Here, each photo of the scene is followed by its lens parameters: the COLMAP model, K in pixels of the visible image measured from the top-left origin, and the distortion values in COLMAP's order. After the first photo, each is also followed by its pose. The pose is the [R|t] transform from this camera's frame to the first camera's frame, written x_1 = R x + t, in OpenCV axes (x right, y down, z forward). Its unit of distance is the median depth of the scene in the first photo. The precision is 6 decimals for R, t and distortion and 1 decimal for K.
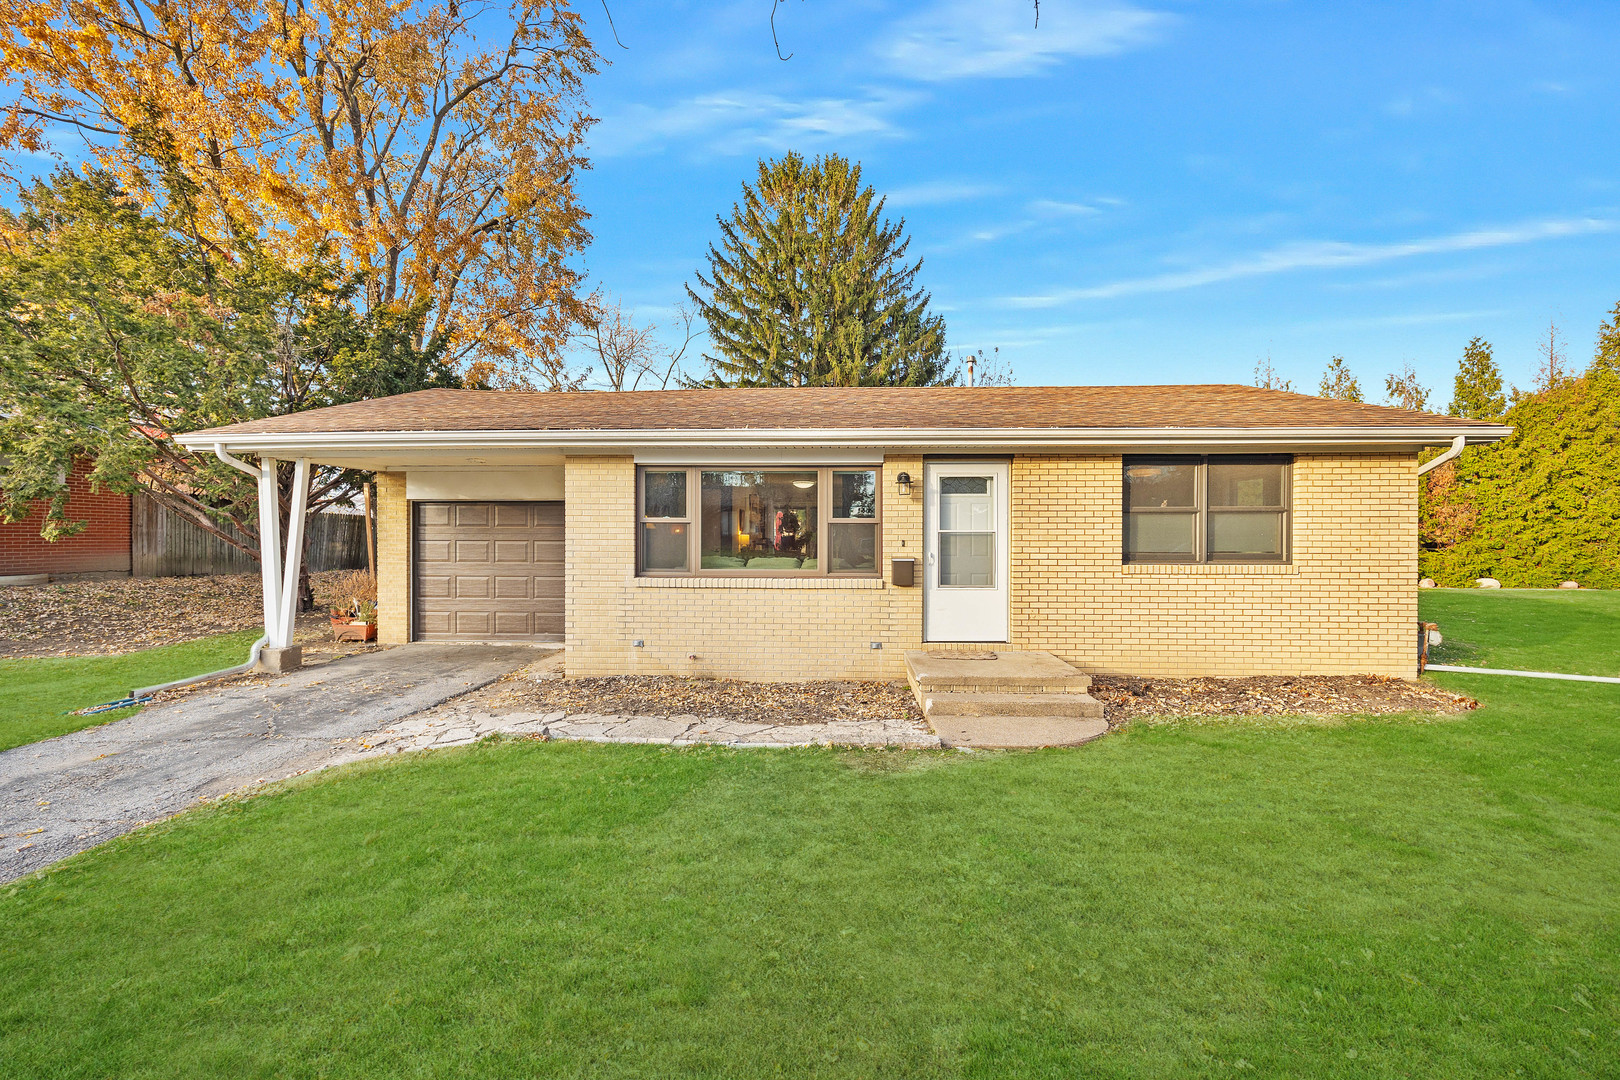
lens RADIAL K [[636.3, 0, 811.9], [0, 636.3, 538.3], [0, 0, 1]] dist [0.009562, -0.000135]
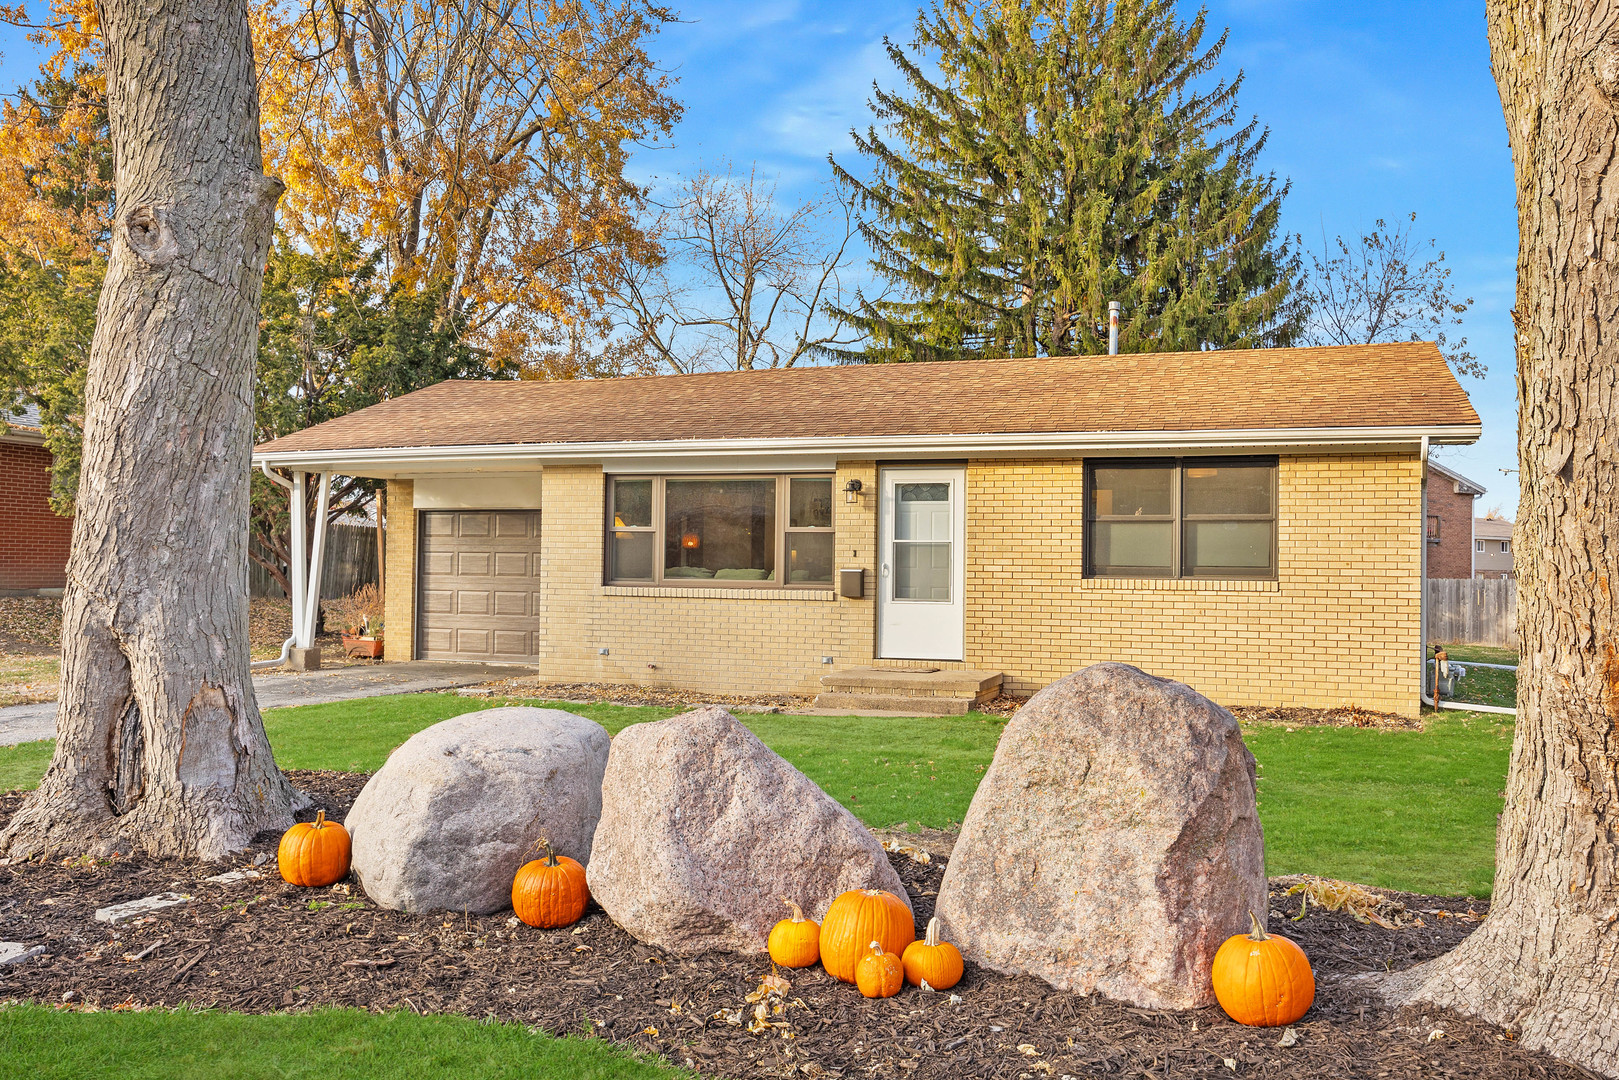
lens RADIAL K [[1360.4, 0, 808.9], [0, 1360.4, 539.3], [0, 0, 1]] dist [0.012693, -0.001170]
pose [[0.952964, 0.004200, -0.303054, 0.686639], [-0.013827, 0.999465, -0.029628, 0.047229], [0.302767, 0.032425, 0.952513, -0.953190]]
